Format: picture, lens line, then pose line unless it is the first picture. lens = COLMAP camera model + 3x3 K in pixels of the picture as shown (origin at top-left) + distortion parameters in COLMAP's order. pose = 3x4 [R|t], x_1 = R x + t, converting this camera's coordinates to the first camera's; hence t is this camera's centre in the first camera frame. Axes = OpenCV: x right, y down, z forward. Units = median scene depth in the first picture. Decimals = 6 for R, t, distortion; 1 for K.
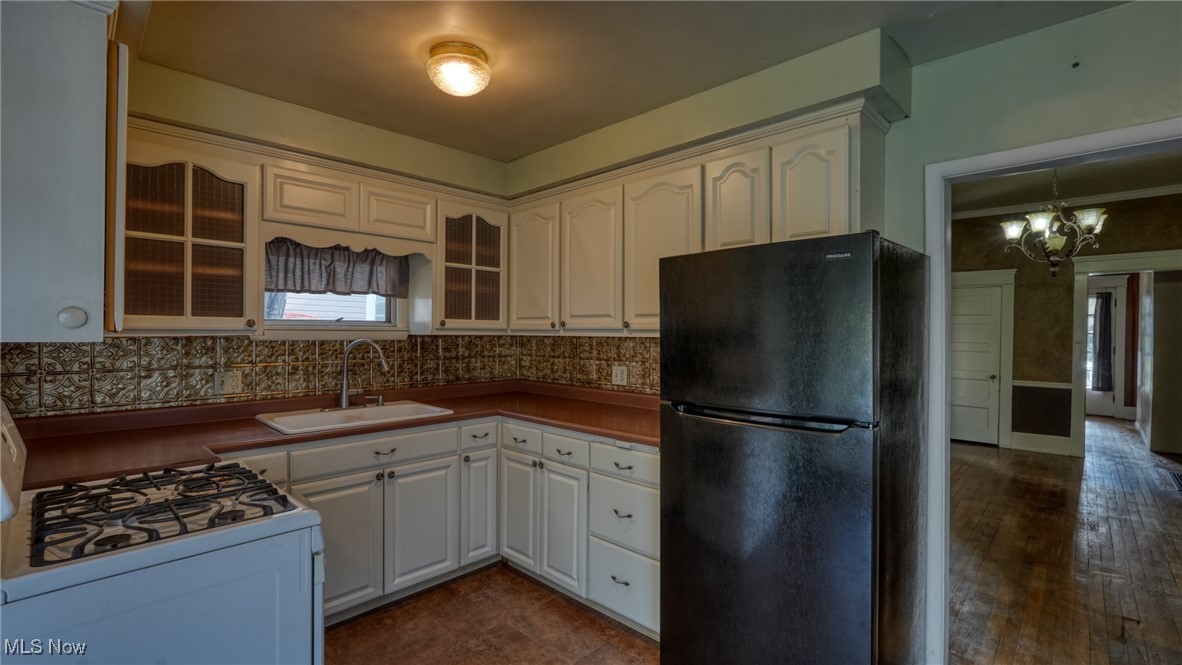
lens RADIAL K [[519.6, 0, 591.2], [0, 519.6, 331.9], [0, 0, 1]] dist [0.003285, 0.002125]
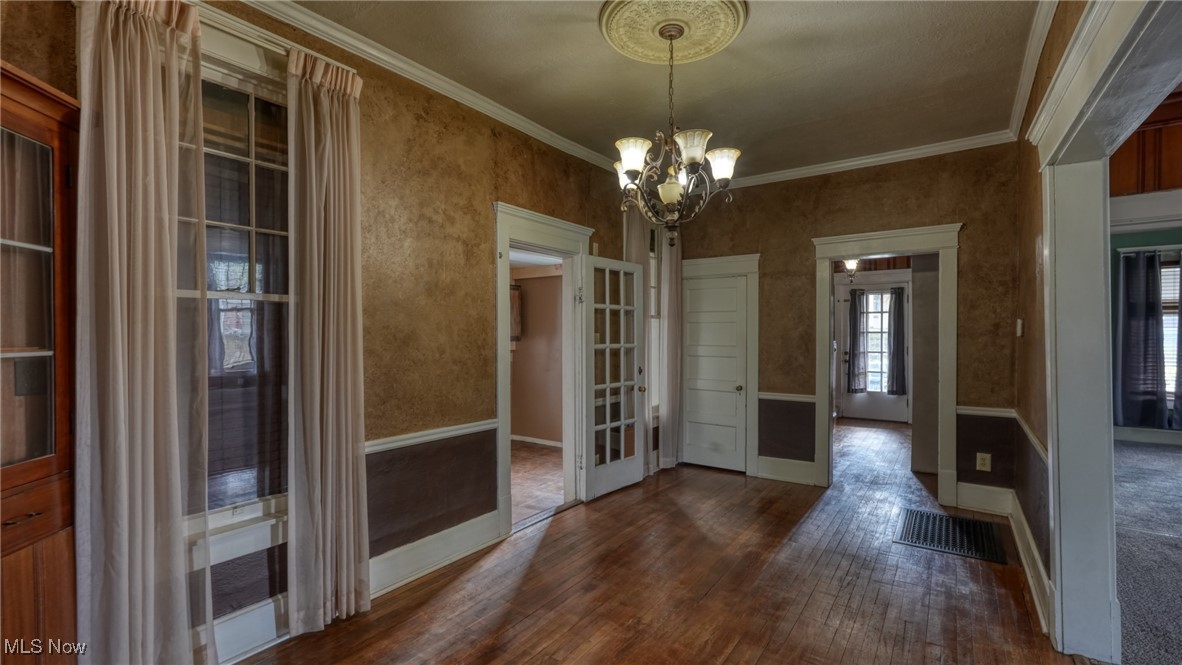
lens RADIAL K [[519.6, 0, 590.8], [0, 519.6, 333.2], [0, 0, 1]] dist [0.003285, 0.002125]
pose [[0.989082, -0.010263, 0.147011, 0.441054], [0.010418, 0.999946, -0.000286, -0.000826], [-0.147000, 0.001815, 0.989135, 0.245945]]
